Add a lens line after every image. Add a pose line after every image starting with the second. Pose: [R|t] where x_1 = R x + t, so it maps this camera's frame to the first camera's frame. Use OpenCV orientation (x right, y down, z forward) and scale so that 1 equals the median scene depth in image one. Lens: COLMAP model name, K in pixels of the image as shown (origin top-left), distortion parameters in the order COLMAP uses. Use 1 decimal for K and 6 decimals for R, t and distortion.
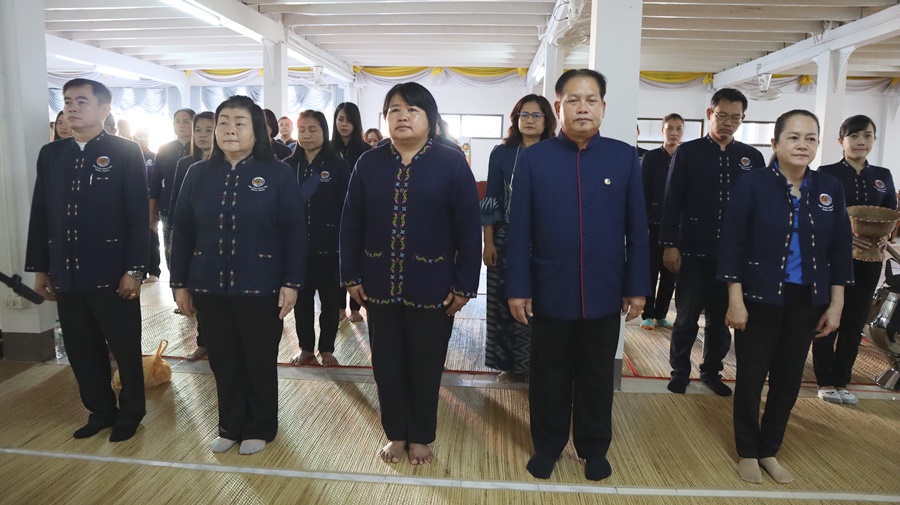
lens RADIAL K [[651.1, 0, 450.0], [0, 651.1, 252.5], [0, 0, 1]] dist [-0.131076, 0.105137]
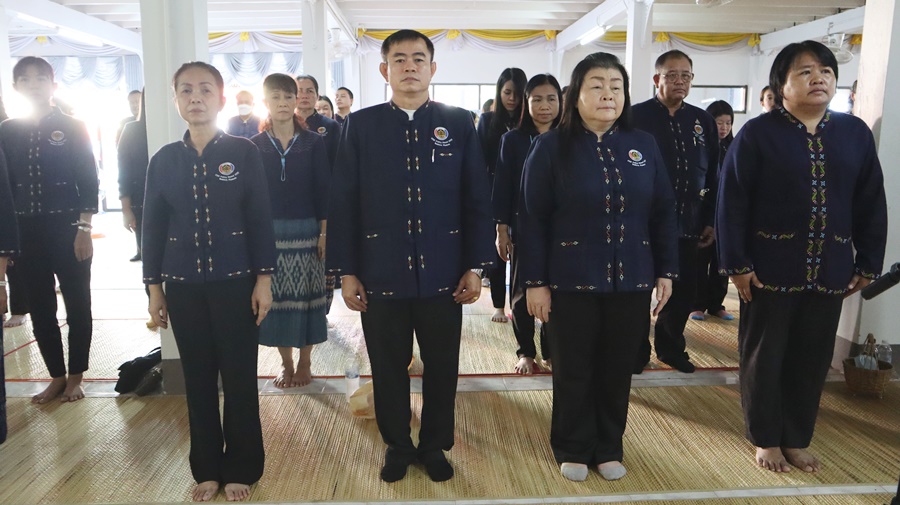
lens RADIAL K [[732.9, 0, 450.0], [0, 732.9, 252.5], [0, 0, 1]] dist [-0.111225, 0.136503]
pose [[0.992706, -0.040727, 0.113477, -0.641138], [0.039193, 0.999108, 0.015722, -0.007445], [-0.114016, -0.011160, 0.993416, 0.074192]]
